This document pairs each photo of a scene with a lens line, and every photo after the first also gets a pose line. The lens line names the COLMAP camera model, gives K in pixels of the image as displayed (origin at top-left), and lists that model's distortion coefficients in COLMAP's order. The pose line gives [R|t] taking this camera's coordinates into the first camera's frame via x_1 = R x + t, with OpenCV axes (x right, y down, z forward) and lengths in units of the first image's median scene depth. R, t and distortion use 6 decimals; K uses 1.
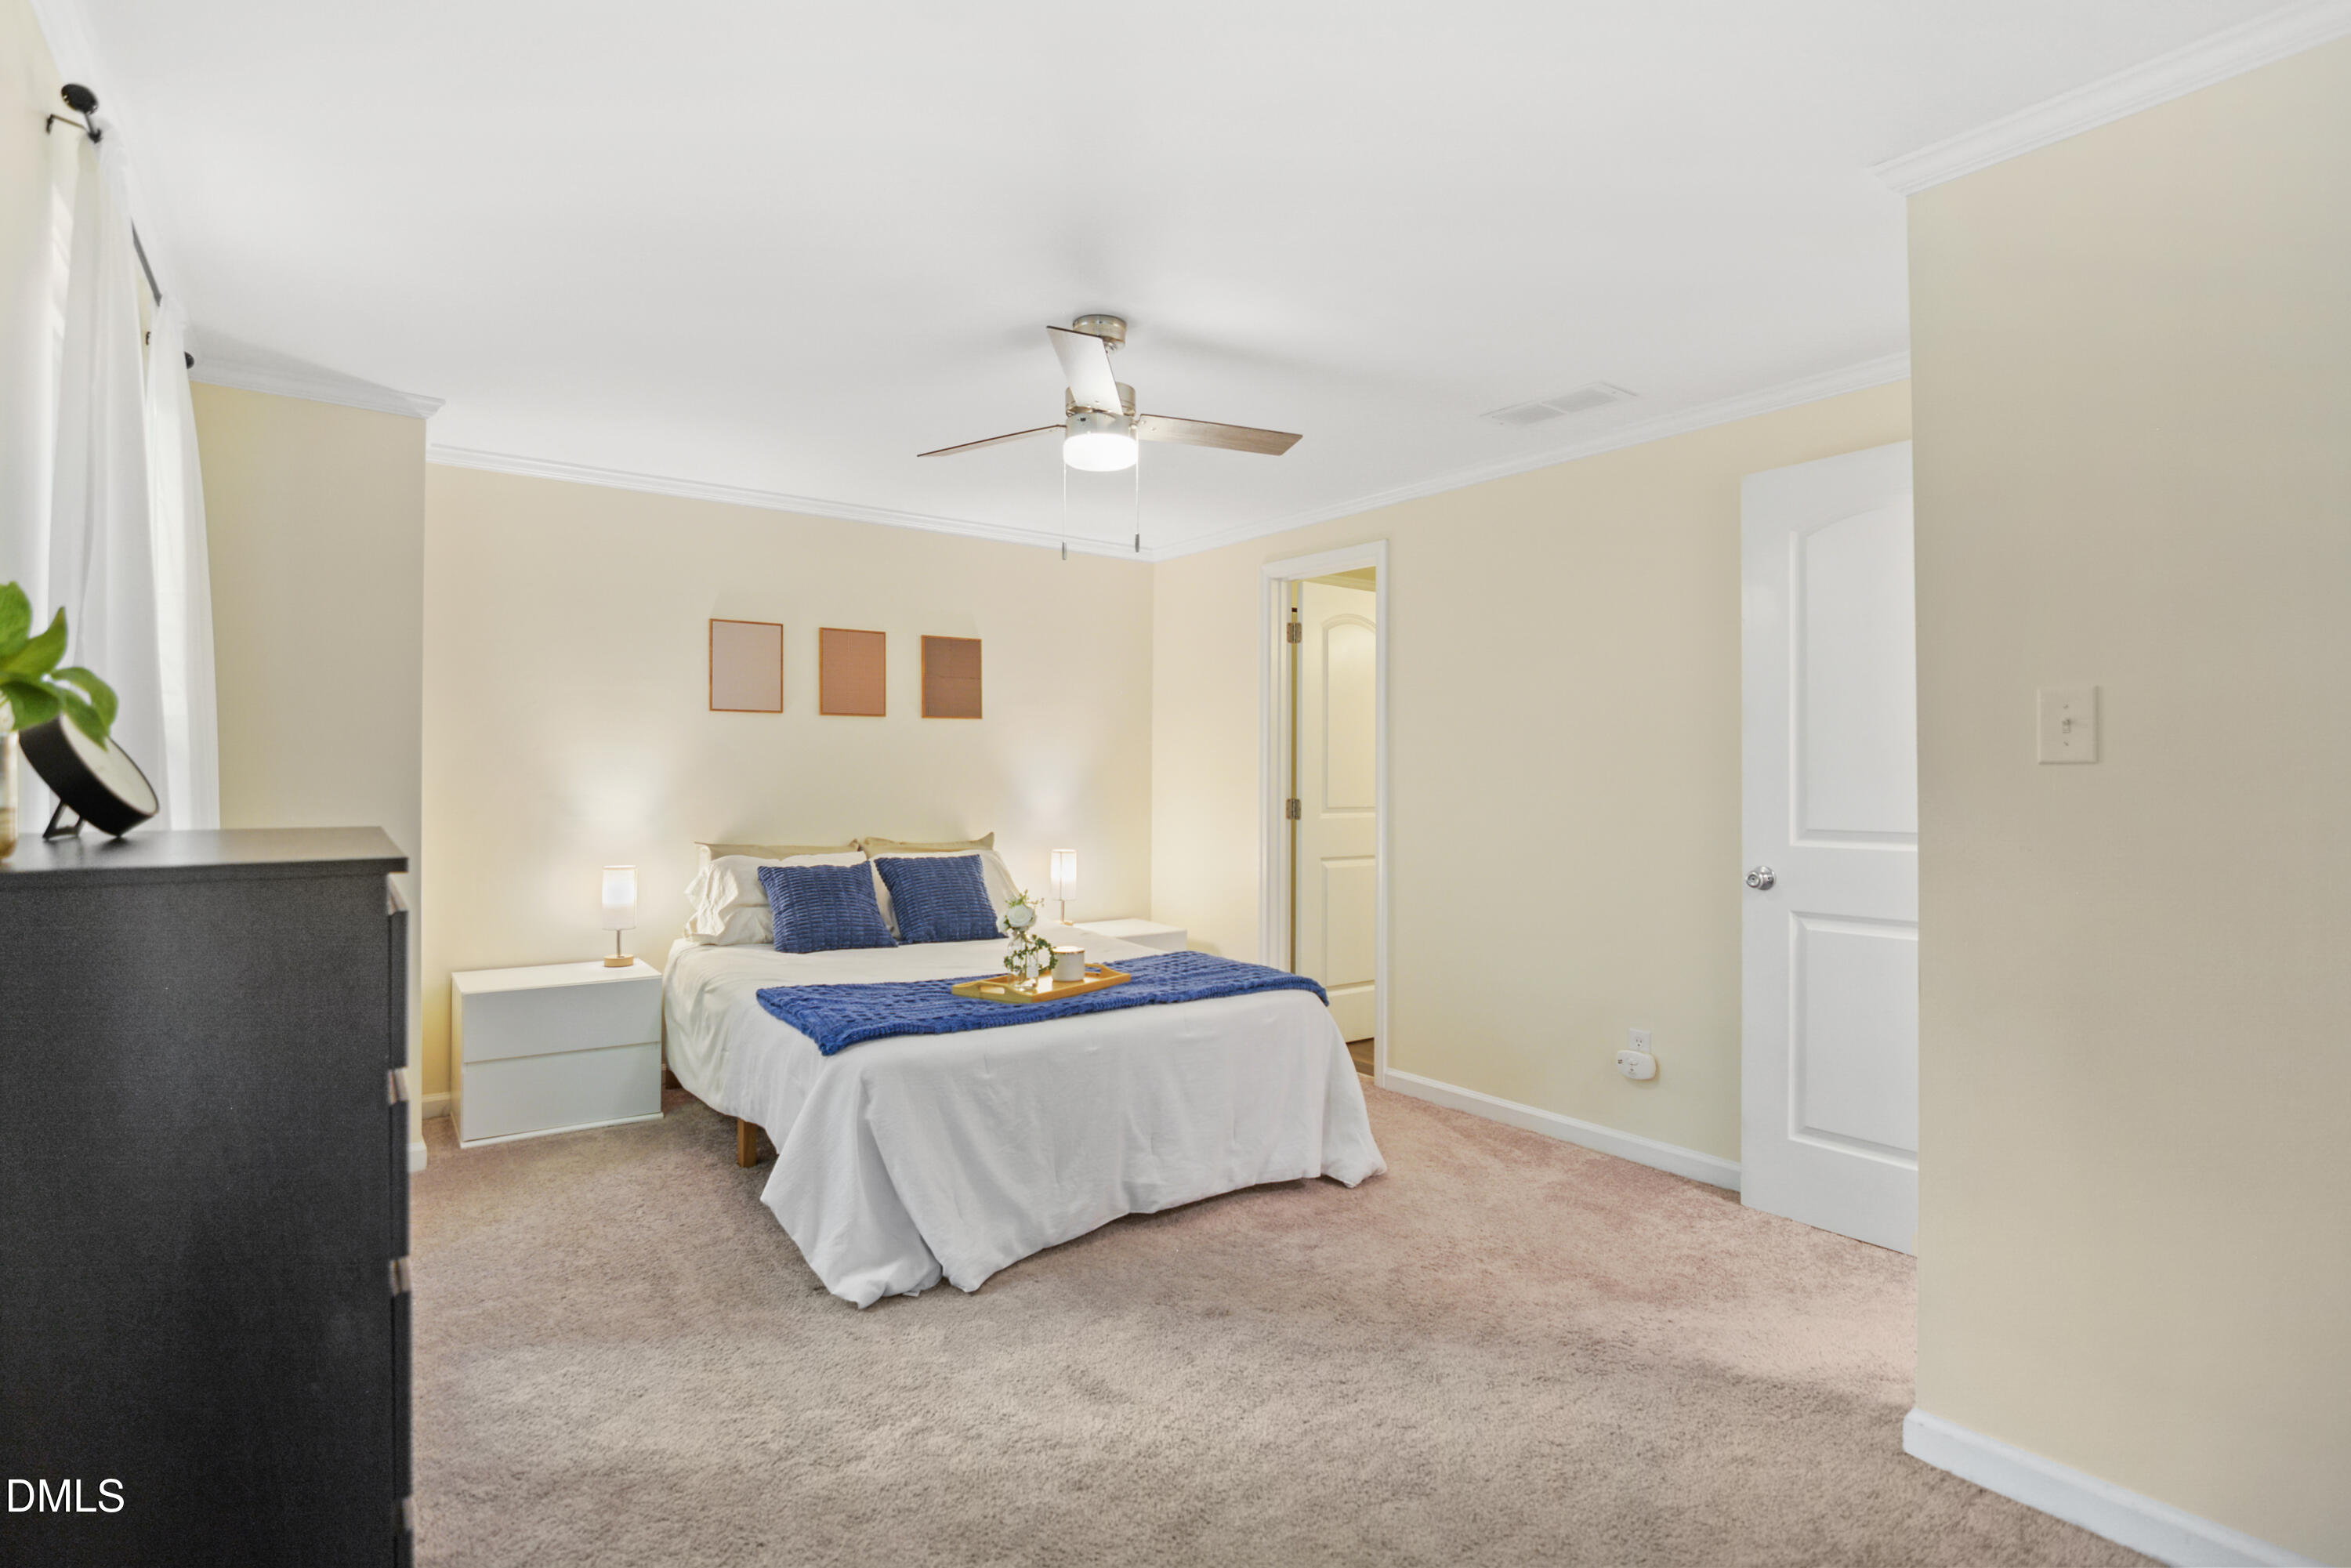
lens RADIAL K [[1140.0, 0, 1165.7], [0, 1140.0, 778.6], [0, 0, 1]] dist [0.000727, 0.000245]
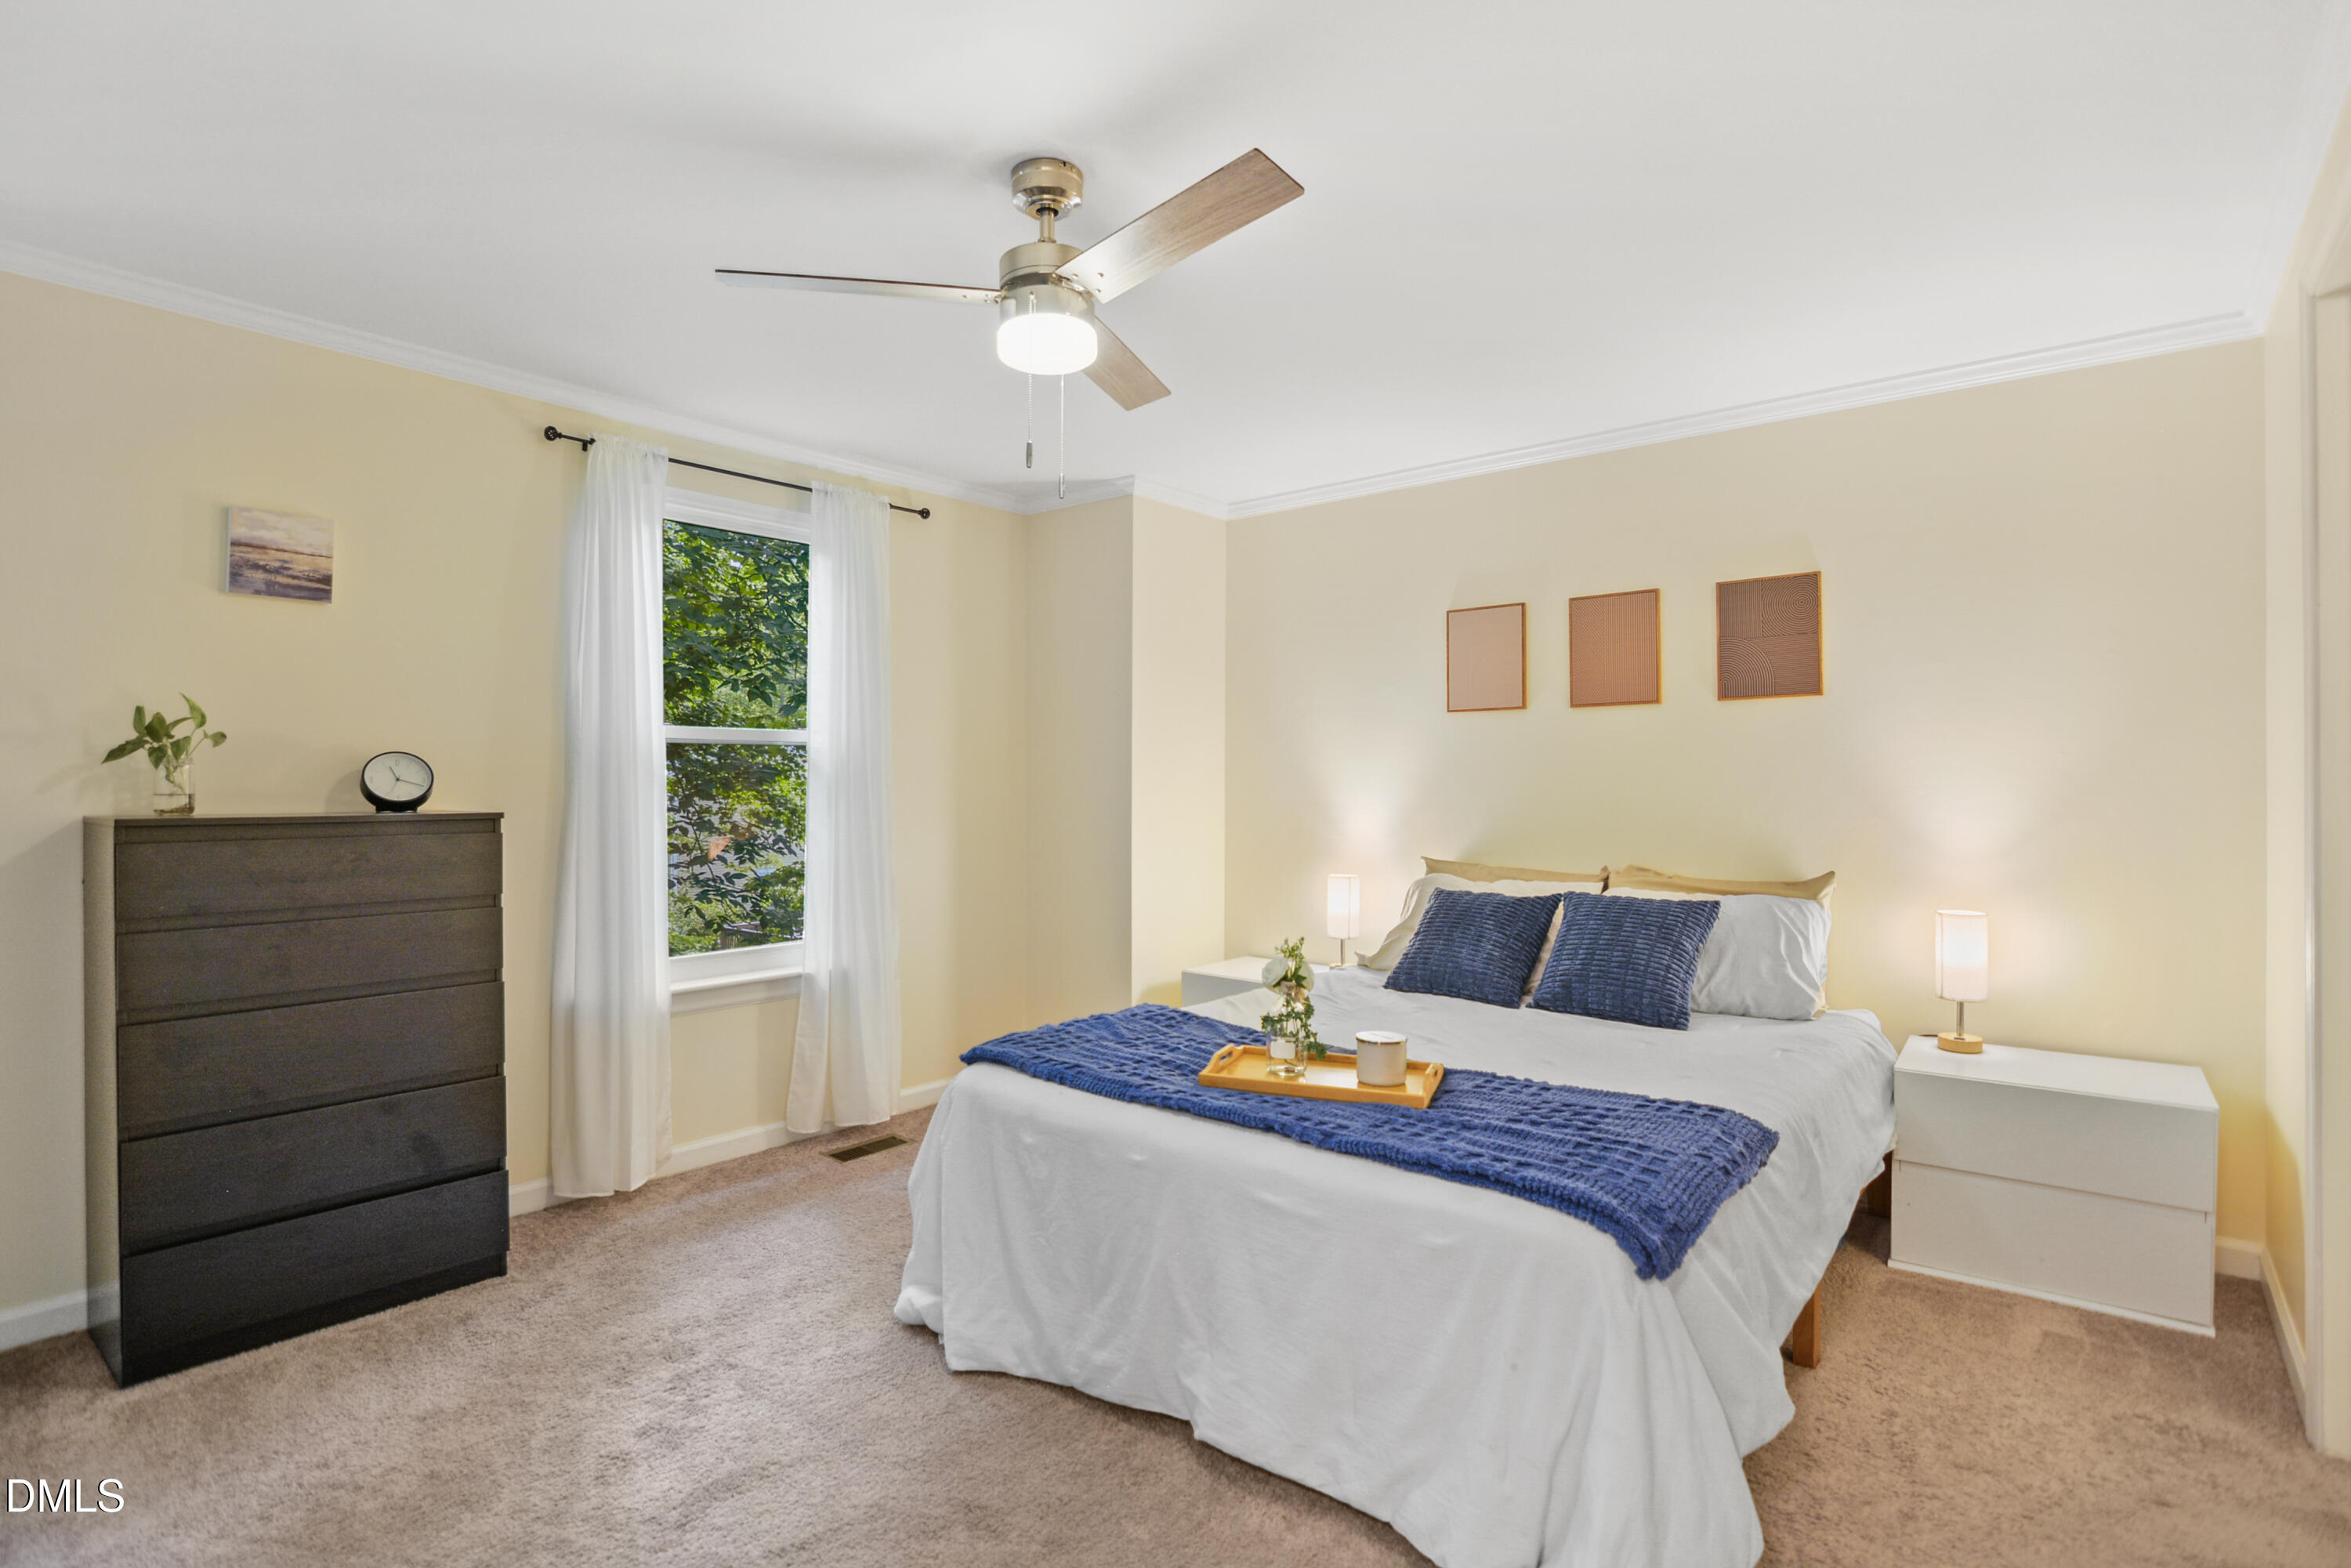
lens RADIAL K [[1140.0, 0, 1157.3], [0, 1140.0, 792.8], [0, 0, 1]] dist [0.000727, 0.000245]
pose [[0.257779, 0.005299, -0.966189, 0.392110], [-0.004313, 0.999981, 0.004334, 0.001639], [0.966194, 0.003050, 0.257797, 0.509275]]
